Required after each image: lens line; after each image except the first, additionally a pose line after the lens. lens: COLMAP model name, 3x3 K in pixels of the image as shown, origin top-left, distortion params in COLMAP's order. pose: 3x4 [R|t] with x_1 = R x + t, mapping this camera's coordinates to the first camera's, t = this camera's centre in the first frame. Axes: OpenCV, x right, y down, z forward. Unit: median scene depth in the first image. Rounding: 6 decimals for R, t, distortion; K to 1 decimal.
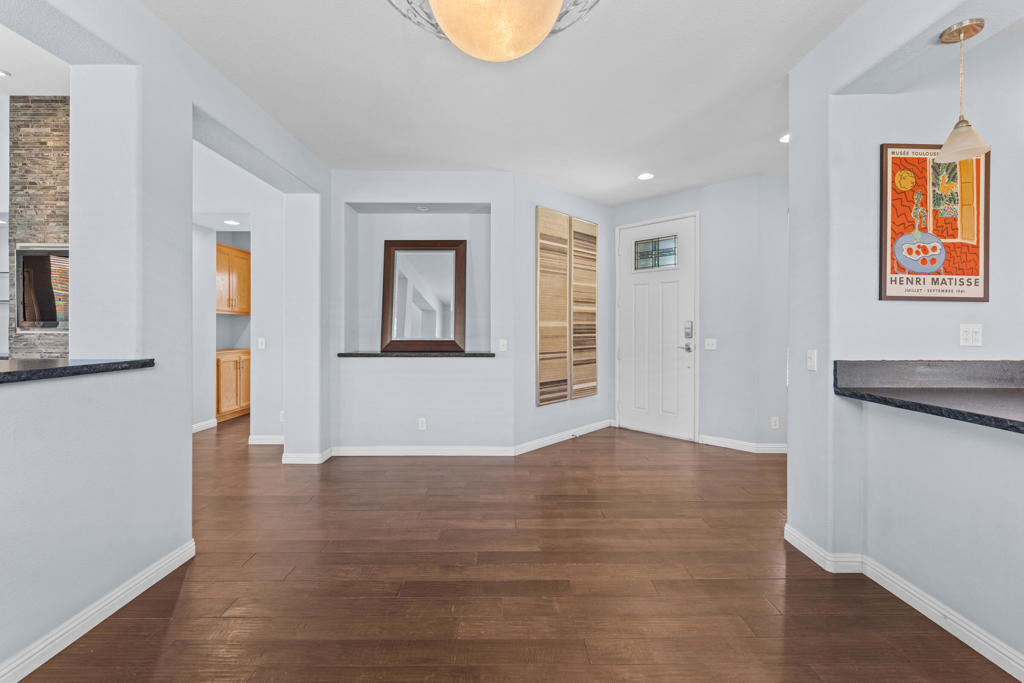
lens RADIAL K [[412.8, 0, 518.1], [0, 412.8, 328.2], [0, 0, 1]] dist [0.002103, 0.000027]
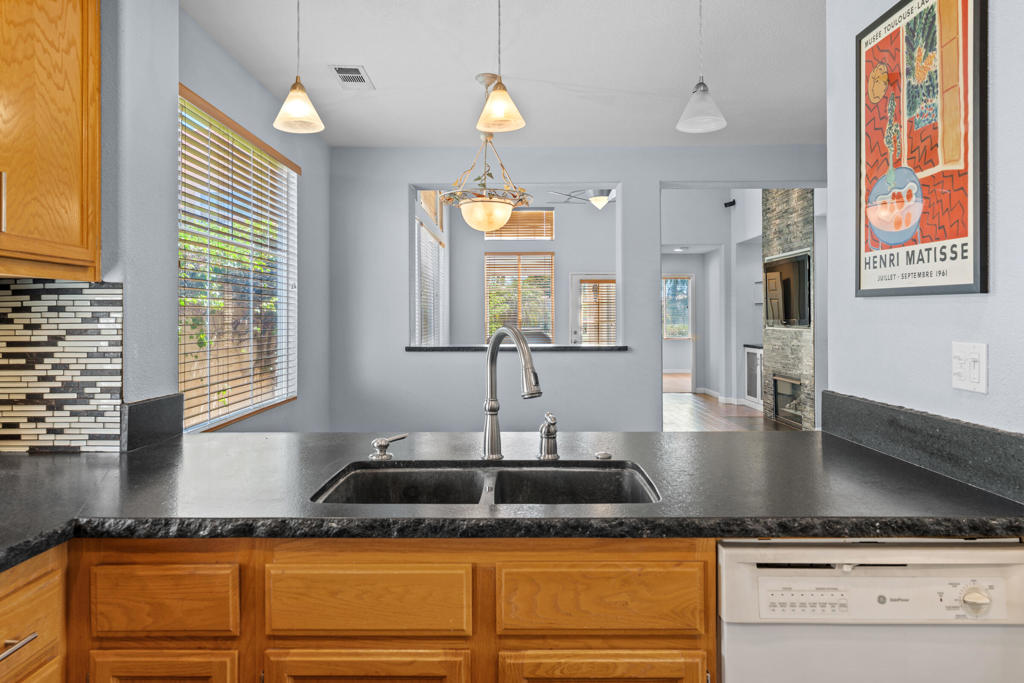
lens RADIAL K [[671.8, 0, 502.3], [0, 671.8, 305.4], [0, 0, 1]] dist [0.002259, -0.002007]
pose [[-0.015119, -0.021551, -0.999653, 0.848600], [0.000679, 0.999767, -0.021564, -0.016252], [0.999885, -0.001005, -0.015101, 0.229733]]
